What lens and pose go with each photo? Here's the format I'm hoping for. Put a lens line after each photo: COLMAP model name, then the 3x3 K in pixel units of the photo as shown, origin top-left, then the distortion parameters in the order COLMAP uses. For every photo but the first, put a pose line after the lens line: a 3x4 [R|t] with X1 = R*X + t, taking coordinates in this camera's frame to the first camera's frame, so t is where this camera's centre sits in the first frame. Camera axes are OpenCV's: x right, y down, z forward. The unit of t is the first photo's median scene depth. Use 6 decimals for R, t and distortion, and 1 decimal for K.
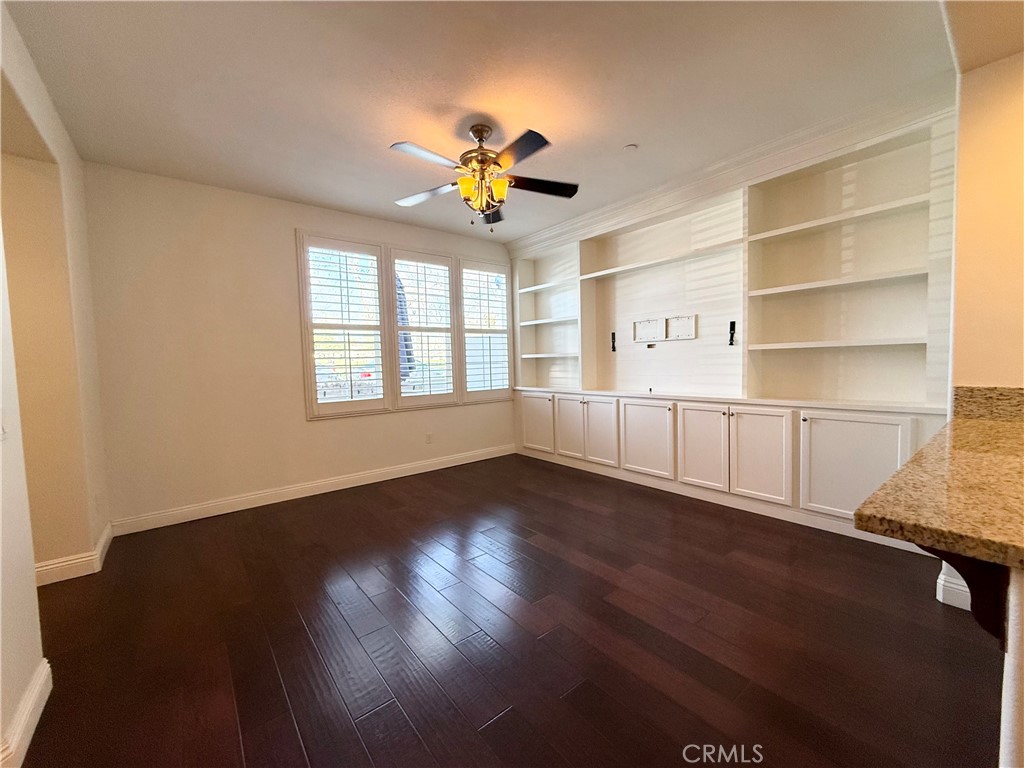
lens RADIAL K [[409.4, 0, 512.0], [0, 409.4, 384.0], [0, 0, 1]] dist [0.000091, 0.000143]
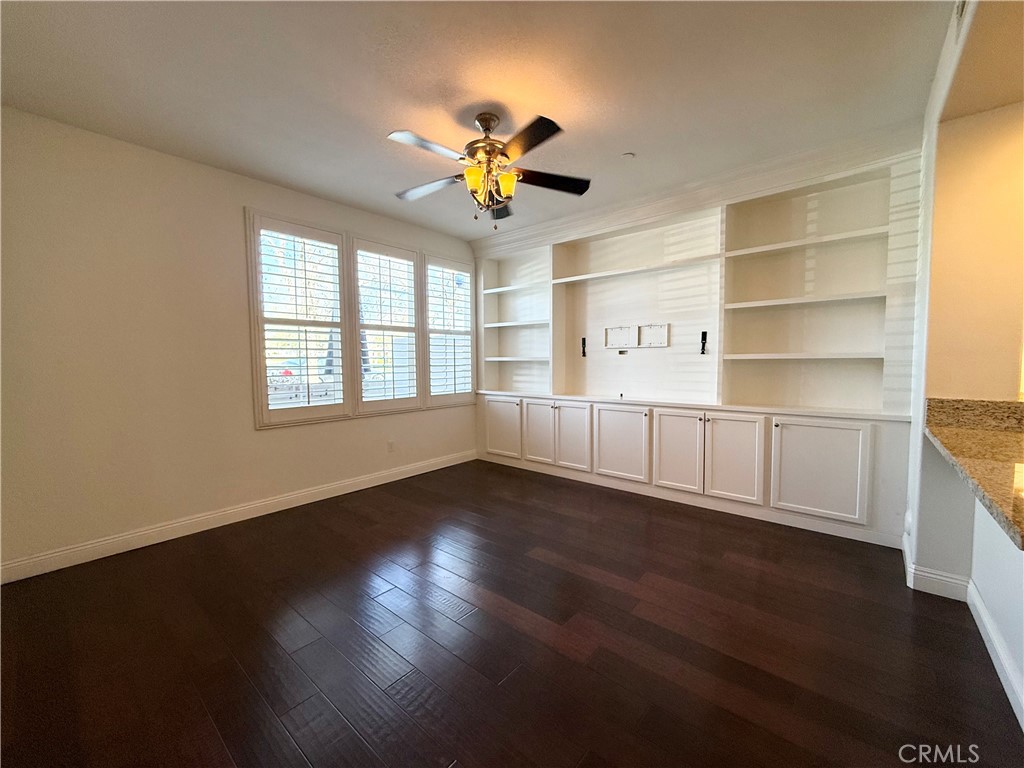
lens RADIAL K [[409.4, 0, 512.0], [0, 409.4, 384.0], [0, 0, 1]] dist [0.000091, 0.000143]
pose [[0.982337, 0.008895, 0.186909, -0.135156], [-0.008720, 0.999960, -0.001755, -0.010792], [-0.186918, 0.000094, 0.982376, 0.051892]]
